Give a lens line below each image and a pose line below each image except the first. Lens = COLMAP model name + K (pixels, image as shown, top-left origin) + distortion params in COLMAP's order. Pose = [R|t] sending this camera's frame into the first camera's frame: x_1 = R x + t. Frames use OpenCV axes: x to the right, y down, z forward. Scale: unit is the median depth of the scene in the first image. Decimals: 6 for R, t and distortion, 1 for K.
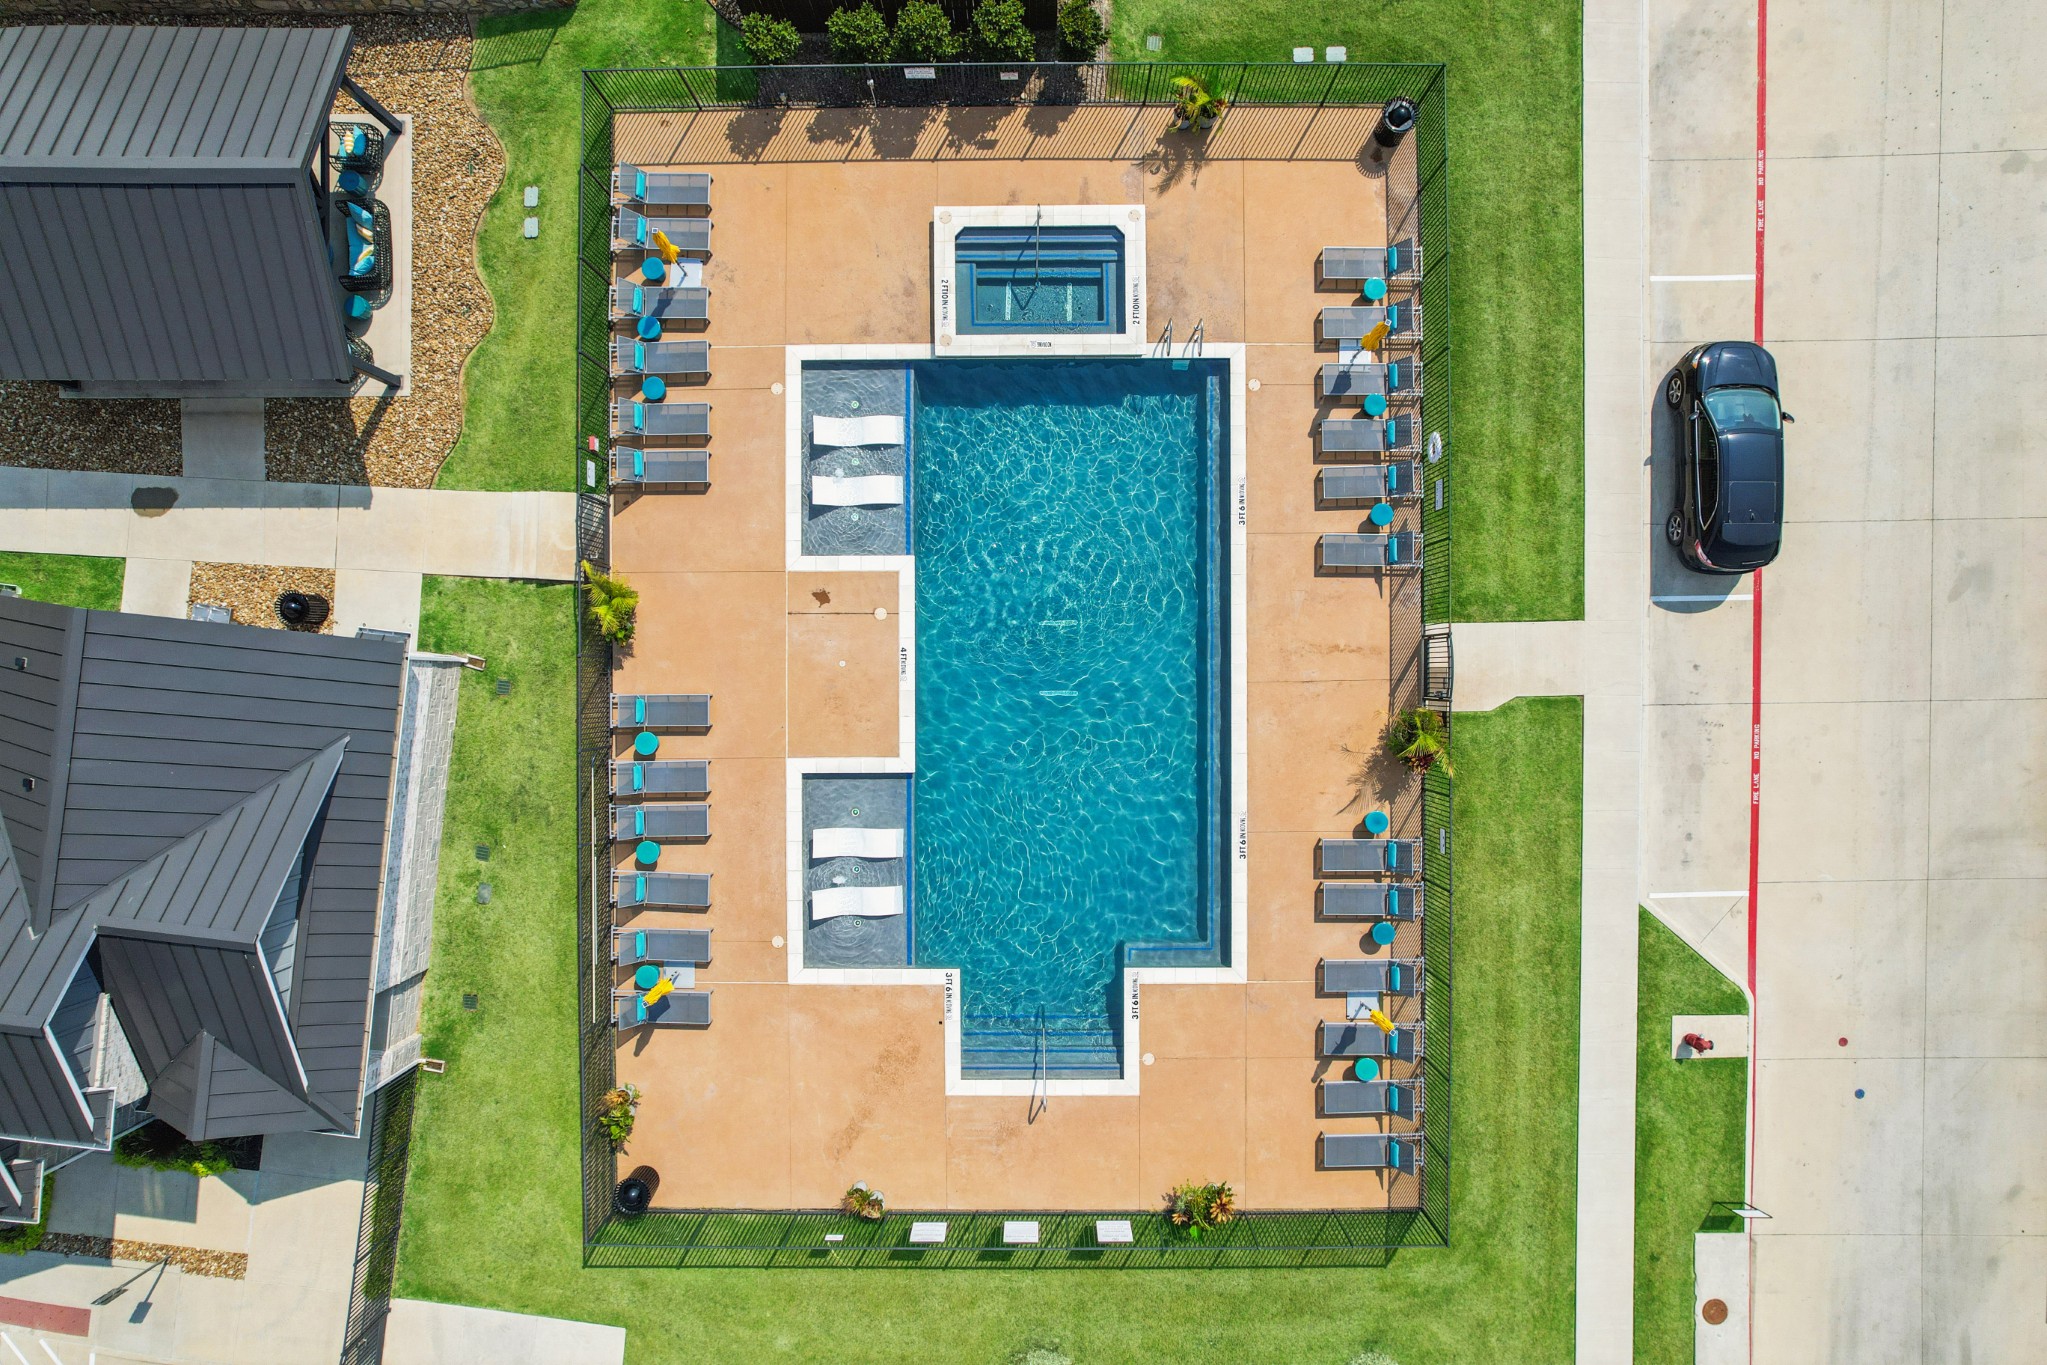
lens RADIAL K [[1299.2, 0, 1023.5], [0, 1299.2, 682.5], [0, 0, 1]] dist [-0.080091, 0.069810]
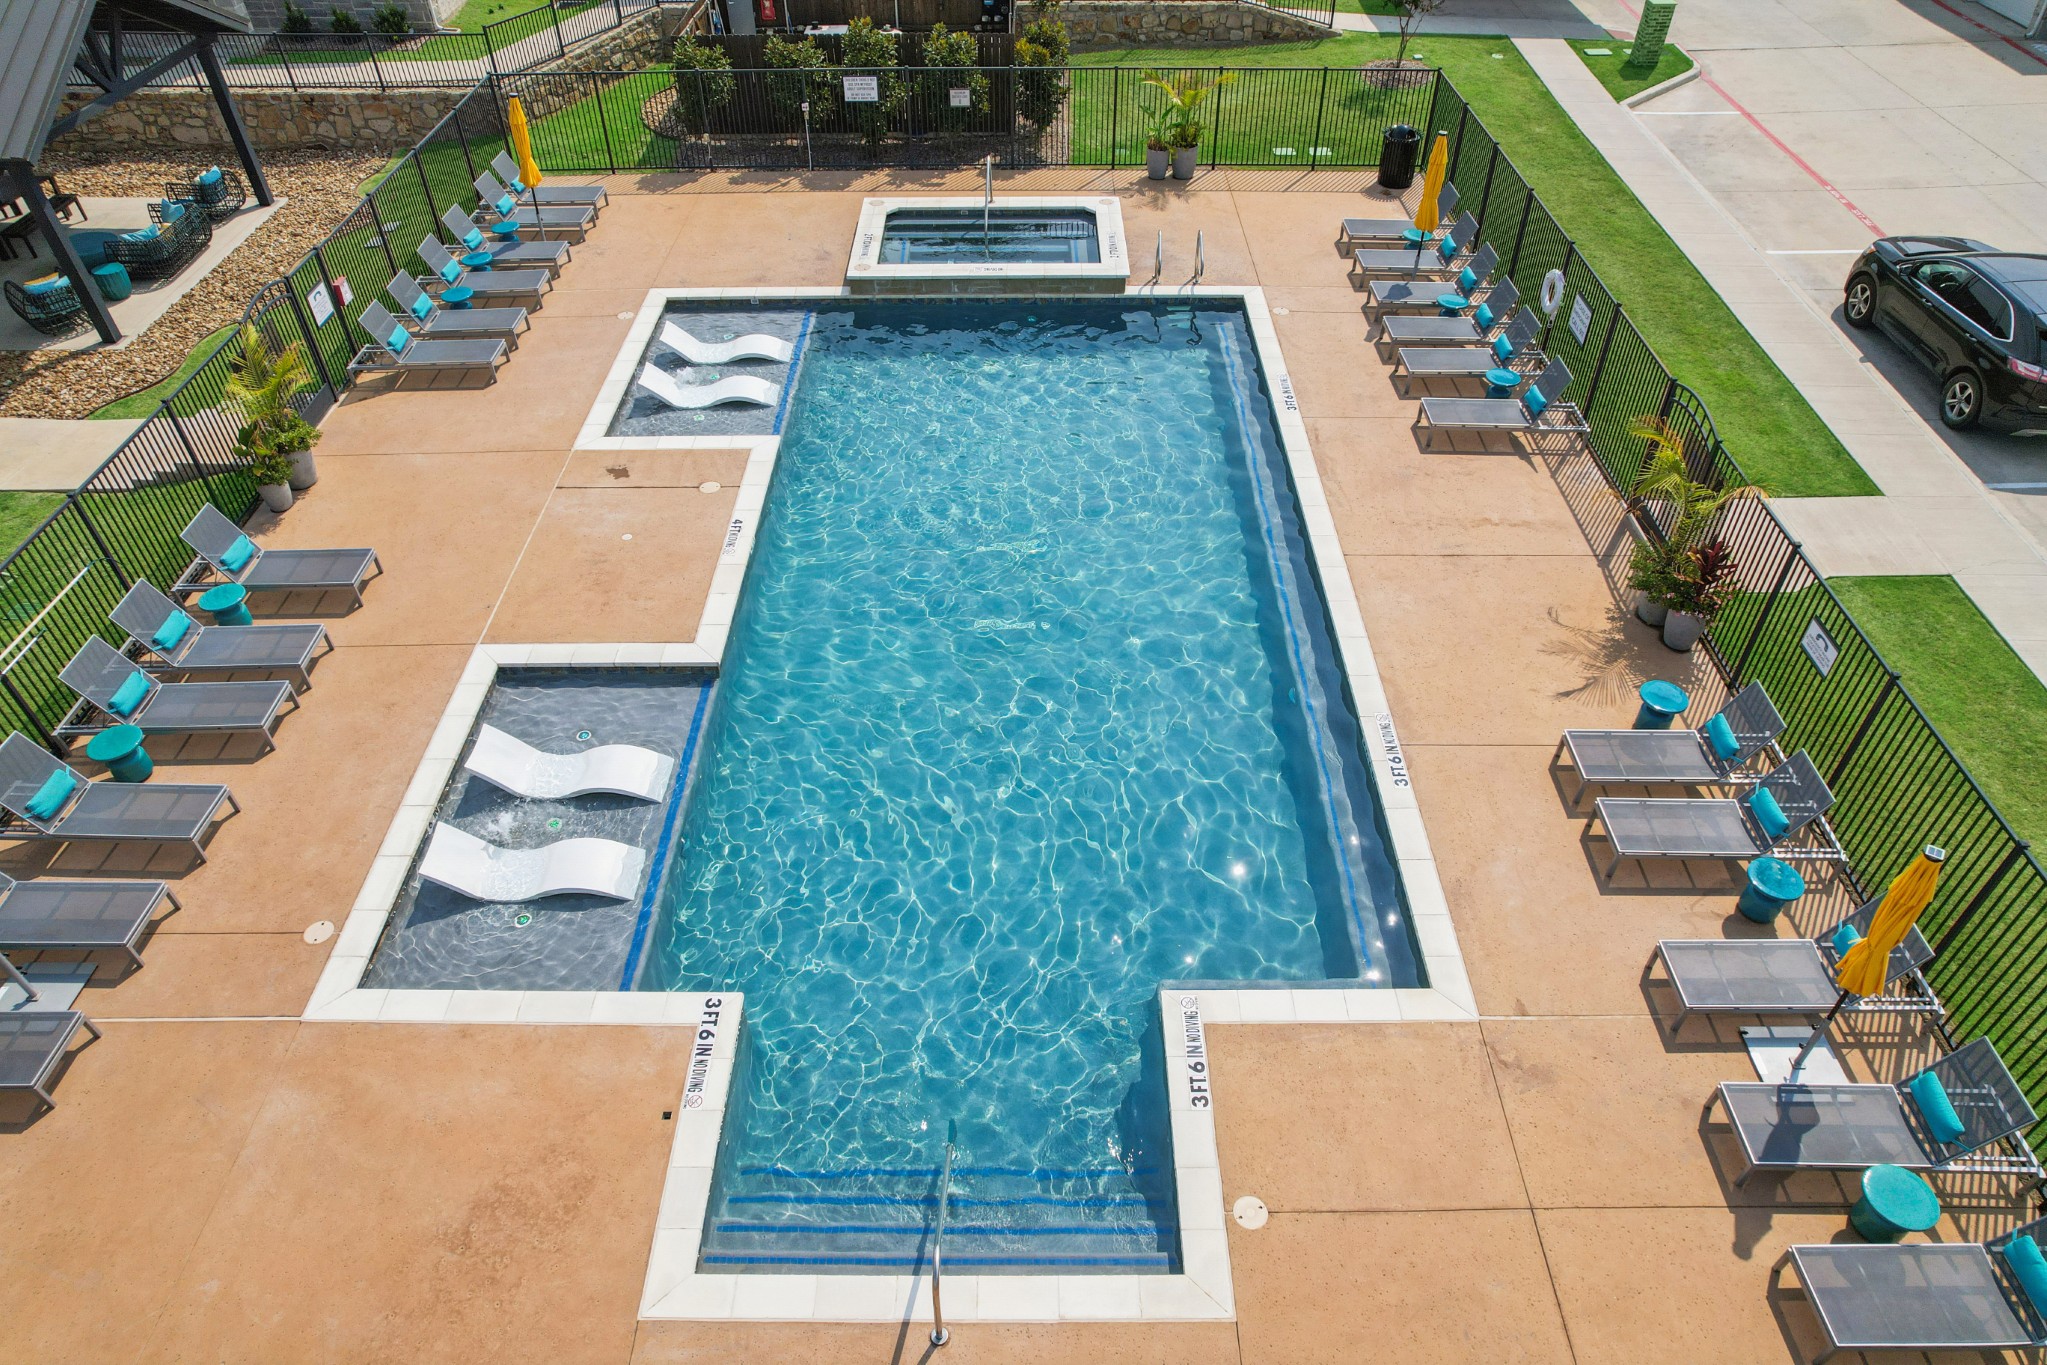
lens RADIAL K [[1299.2, 0, 1023.5], [0, 1299.2, 682.5], [0, 0, 1]] dist [-0.080091, 0.069810]
pose [[0.999943, 0.010286, 0.002706, 0.033970], [-0.004974, 0.677108, -0.735866, 0.446552], [-0.009401, 0.735811, 0.677121, 0.663522]]
